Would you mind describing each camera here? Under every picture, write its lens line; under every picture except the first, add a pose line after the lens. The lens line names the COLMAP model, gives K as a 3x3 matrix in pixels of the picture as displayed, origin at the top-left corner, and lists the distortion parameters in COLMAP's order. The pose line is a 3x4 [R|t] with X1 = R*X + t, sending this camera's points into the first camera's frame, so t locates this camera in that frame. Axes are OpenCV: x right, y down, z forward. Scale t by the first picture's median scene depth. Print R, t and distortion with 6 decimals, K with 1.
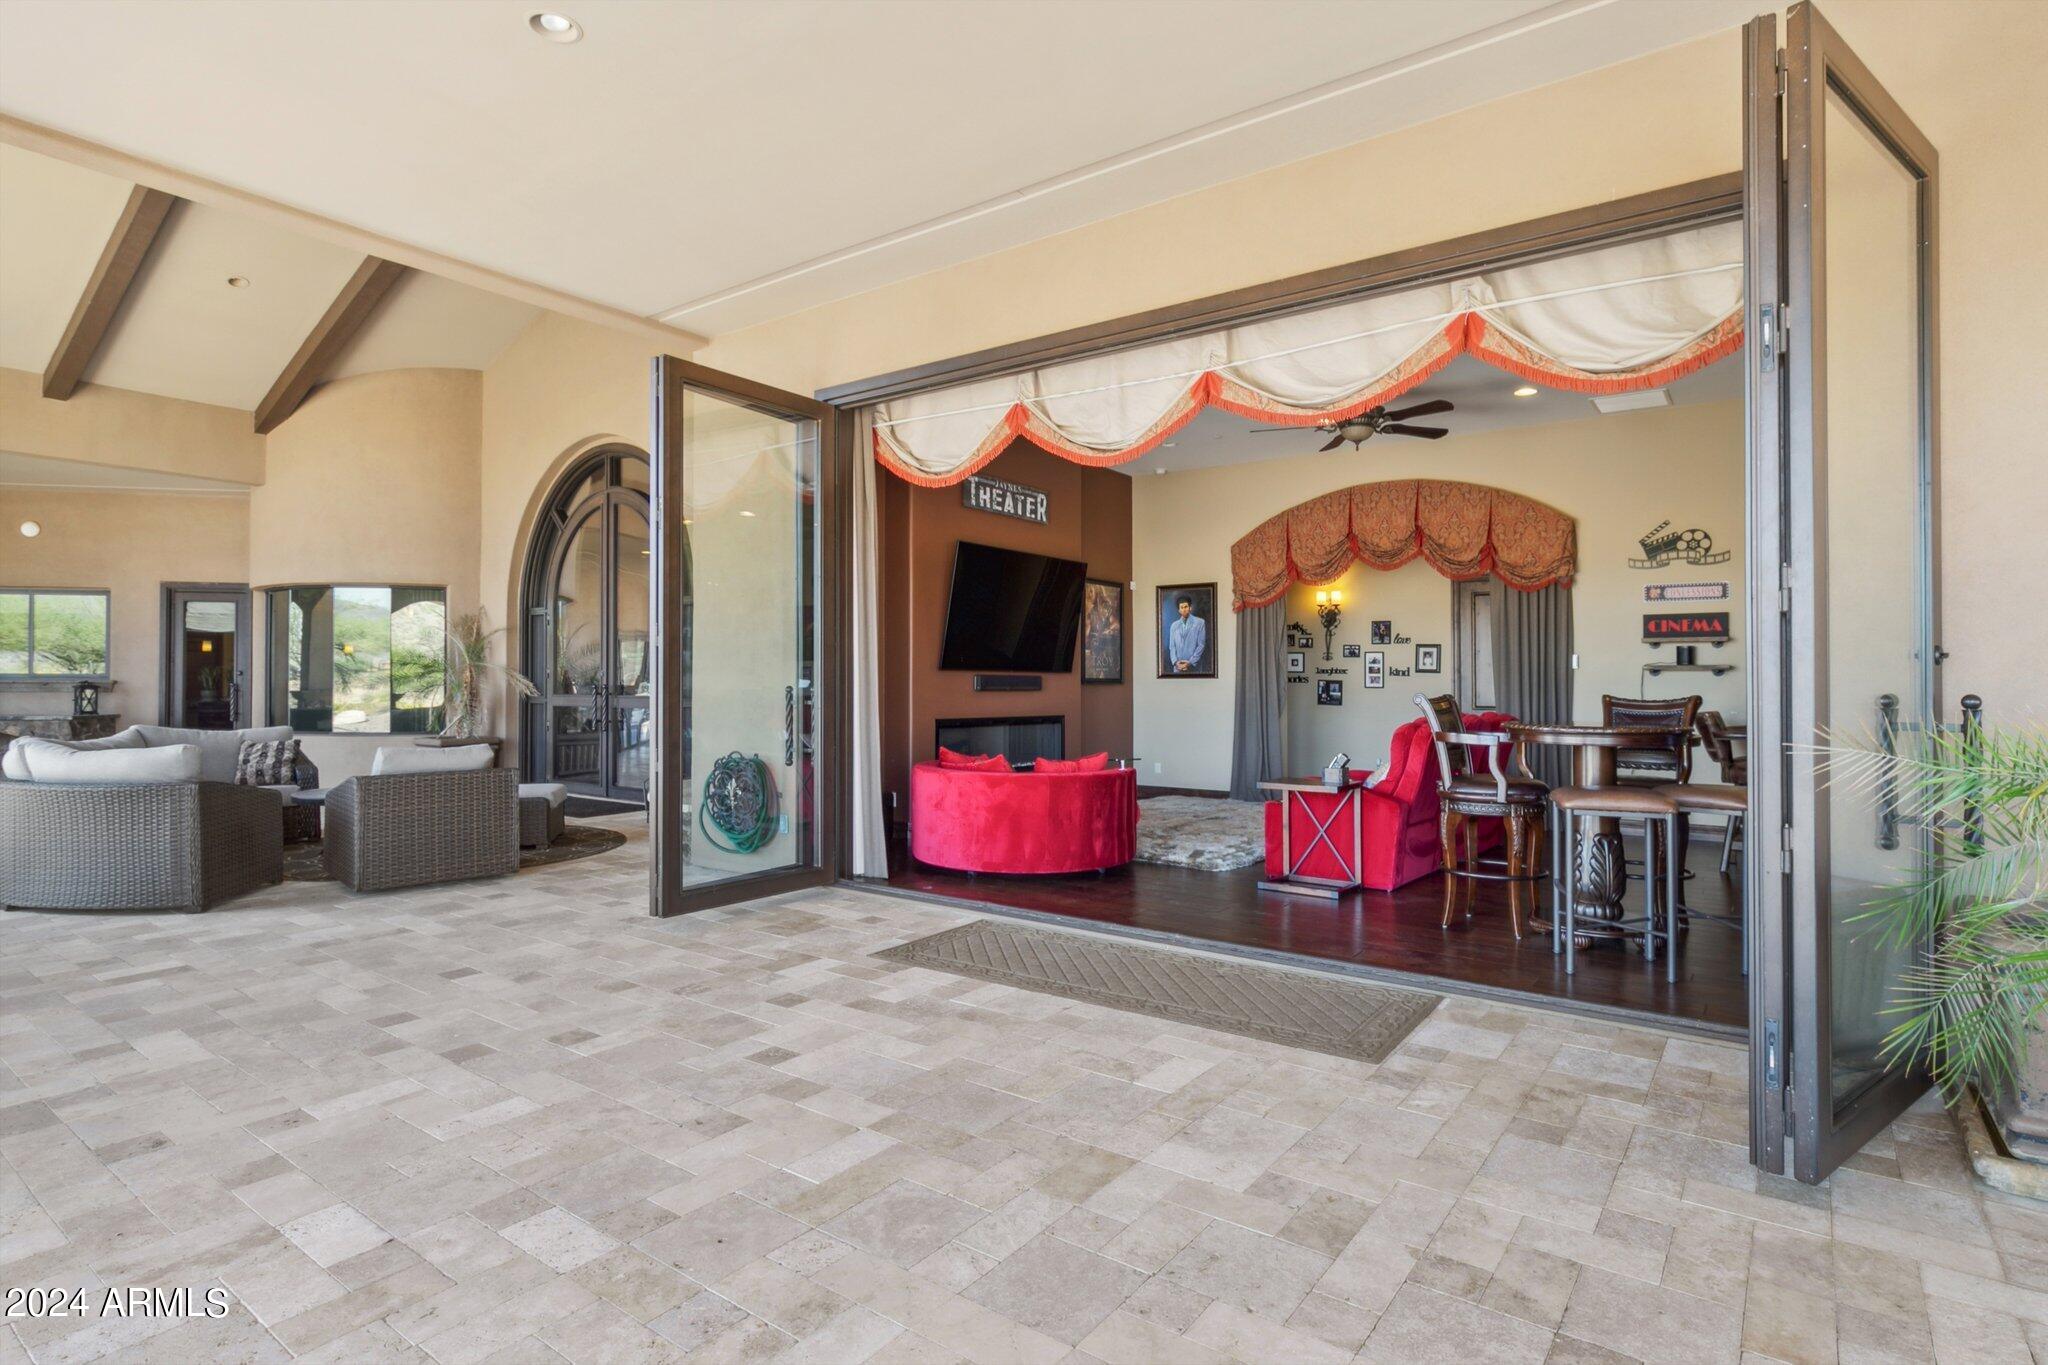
lens RADIAL K [[1041.8, 0, 1080.1], [0, 1041.8, 667.8], [0, 0, 1]] dist [-0.000451, -0.000881]
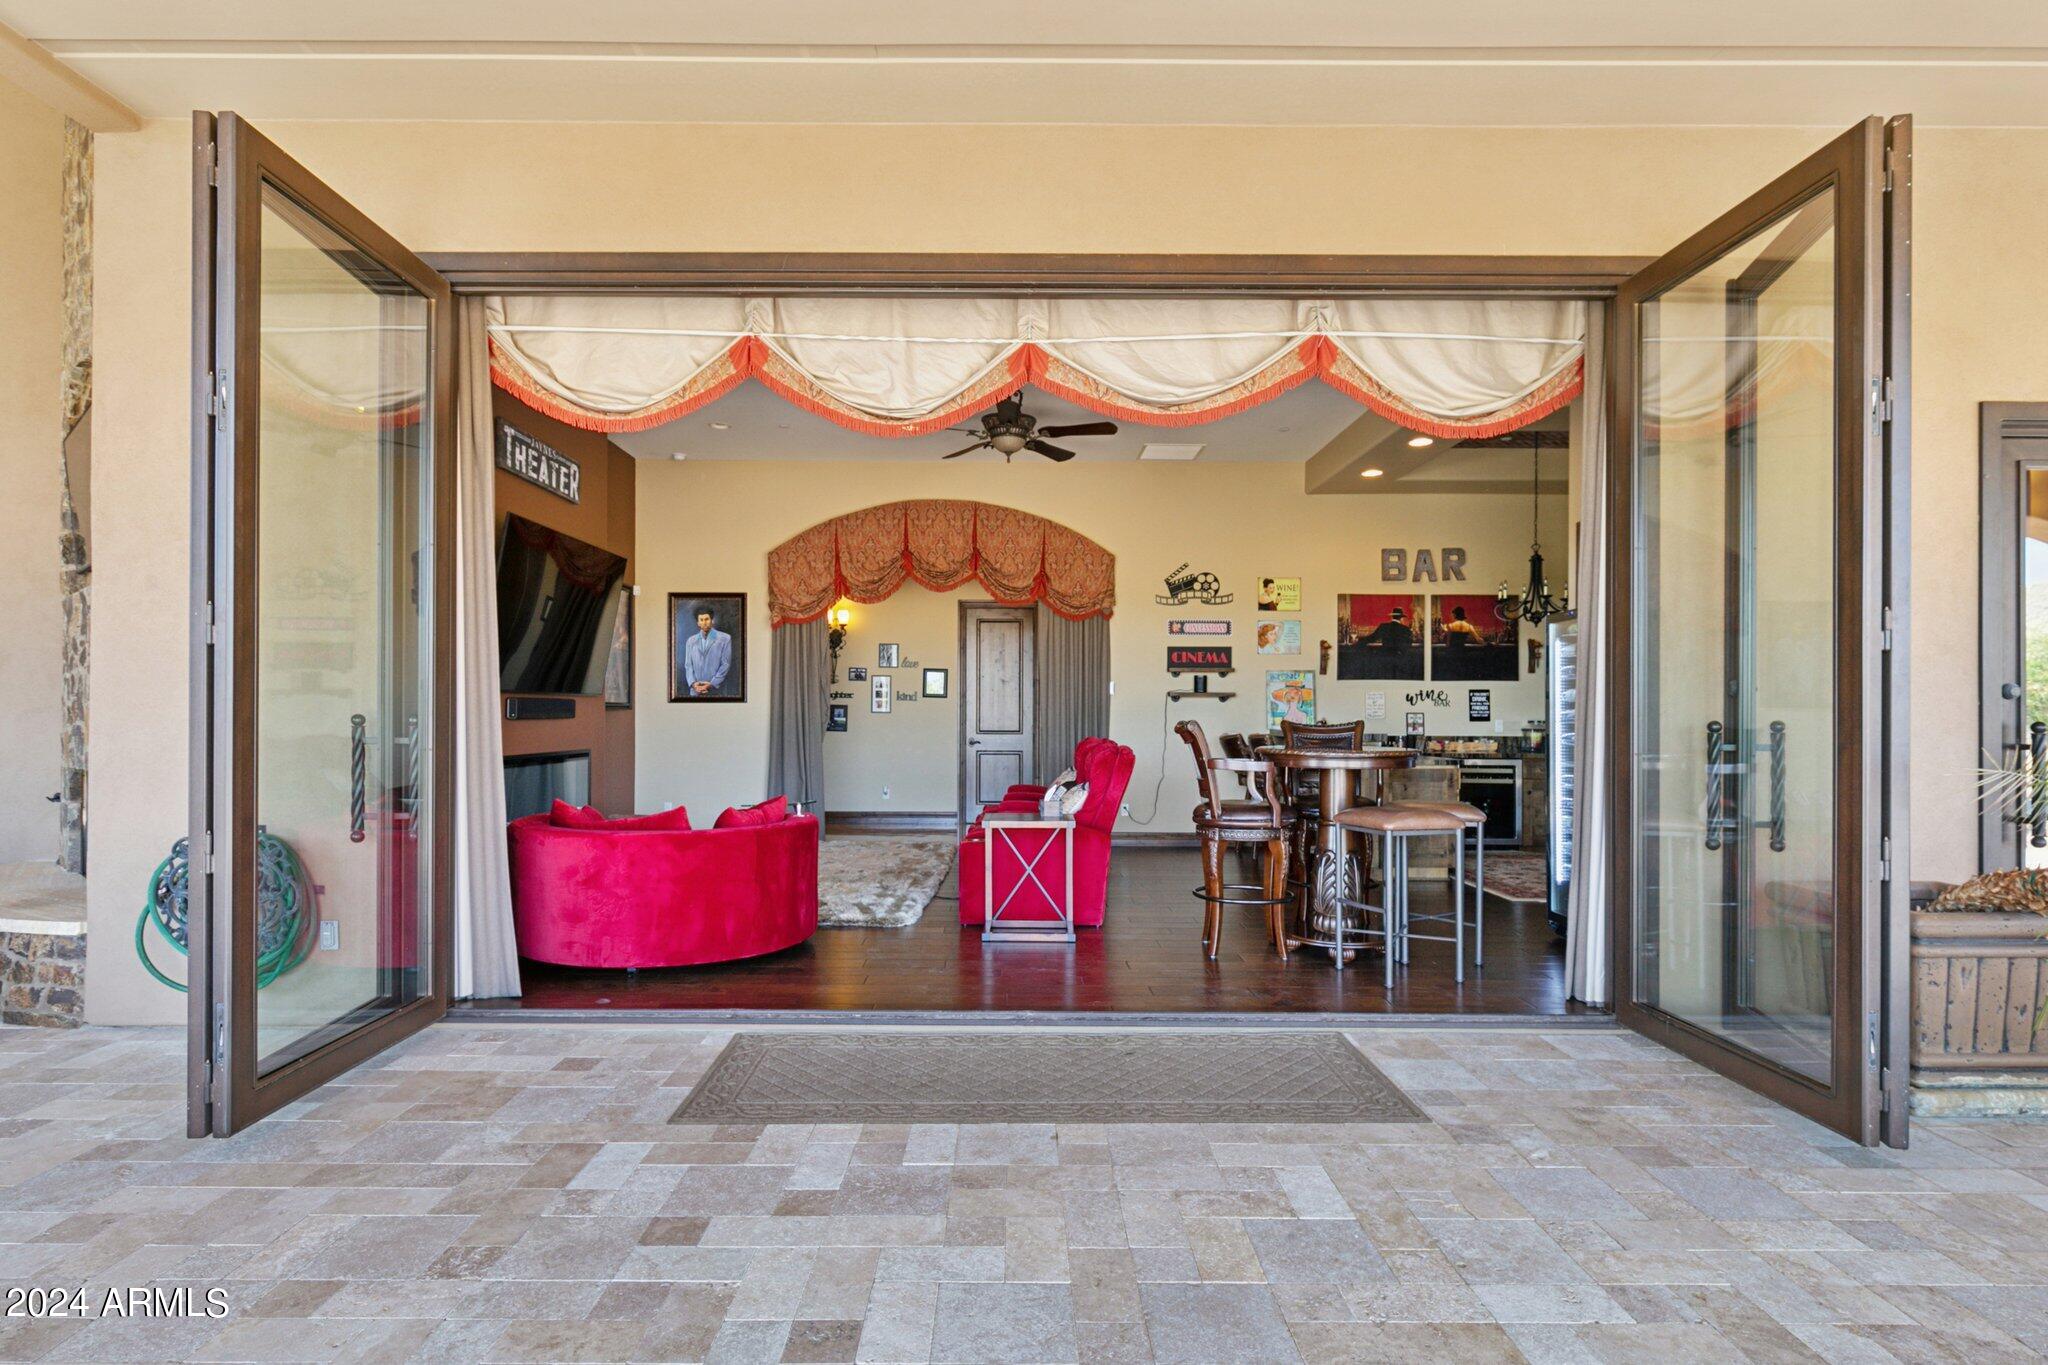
lens RADIAL K [[1041.8, 0, 1021.7], [0, 1041.8, 697.2], [0, 0, 1]] dist [-0.000451, -0.000881]
pose [[0.817955, 0.006120, 0.575250, -0.313246], [-0.009446, 0.999951, 0.002793, 0.001760], [-0.575205, -0.007718, 0.817973, 0.258890]]
